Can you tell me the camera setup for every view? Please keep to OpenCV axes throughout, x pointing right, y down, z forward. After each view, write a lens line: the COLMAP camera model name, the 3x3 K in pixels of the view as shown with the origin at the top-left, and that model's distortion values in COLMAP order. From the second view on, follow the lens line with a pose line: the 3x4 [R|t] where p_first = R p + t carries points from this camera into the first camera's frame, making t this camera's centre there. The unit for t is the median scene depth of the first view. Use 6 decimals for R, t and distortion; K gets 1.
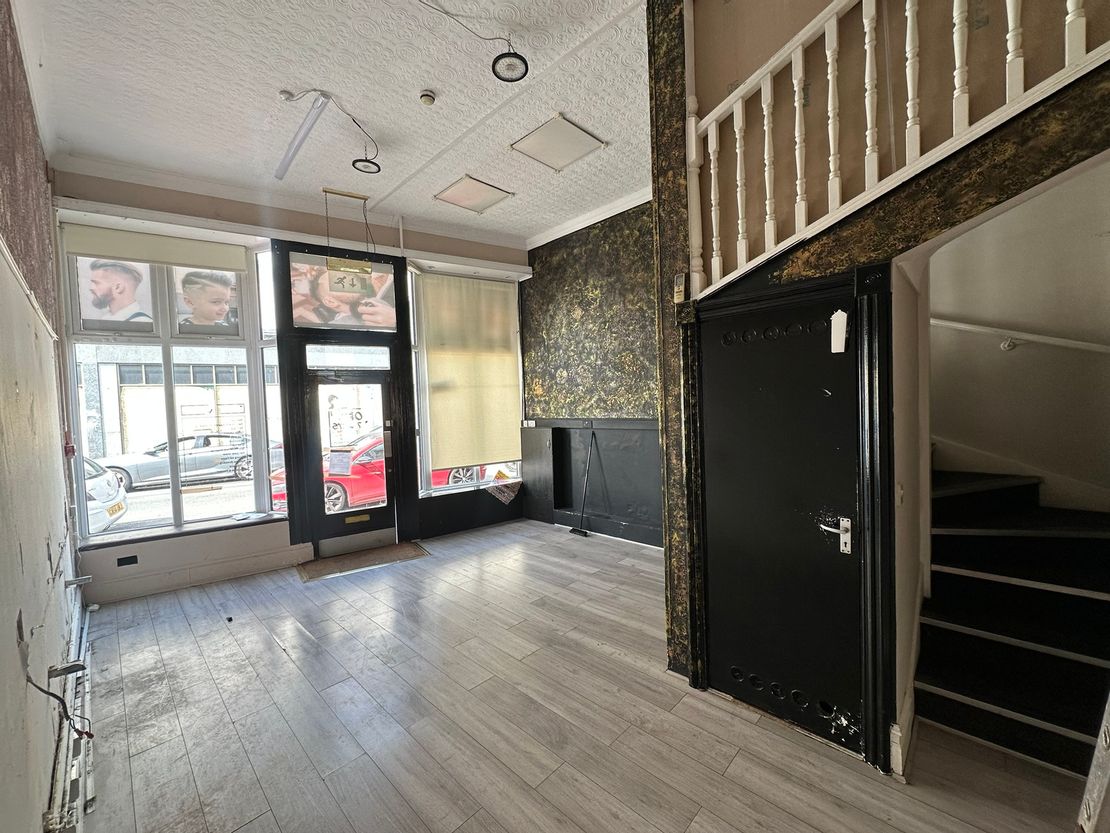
lens RADIAL K [[442.1, 0, 554.9], [0, 442.1, 419.3], [0, 0, 1]] dist [-0.001130, 0.000188]
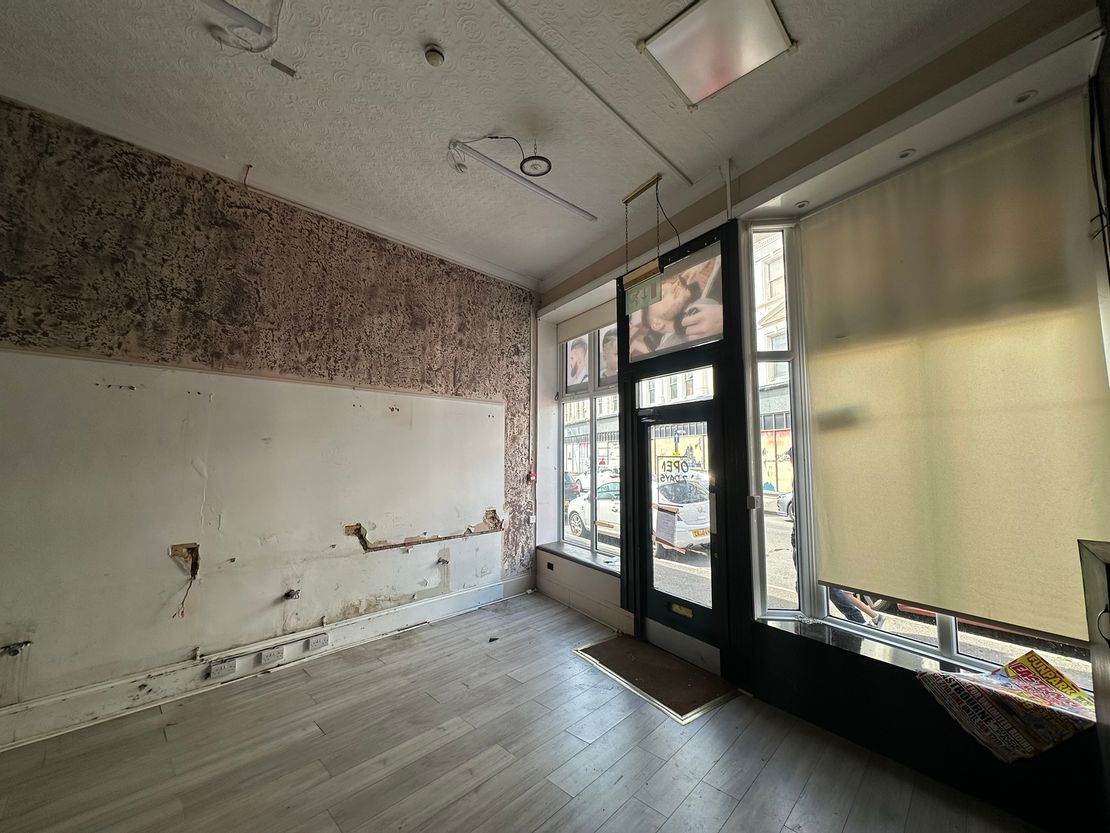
lens RADIAL K [[442.1, 0, 554.9], [0, 442.1, 419.3], [0, 0, 1]] dist [-0.001130, 0.000188]
pose [[-0.000402, -0.044999, -0.998987, 0.281213], [-0.039945, 0.998190, -0.044947, -0.043840], [0.999202, 0.039887, -0.002199, 0.773960]]
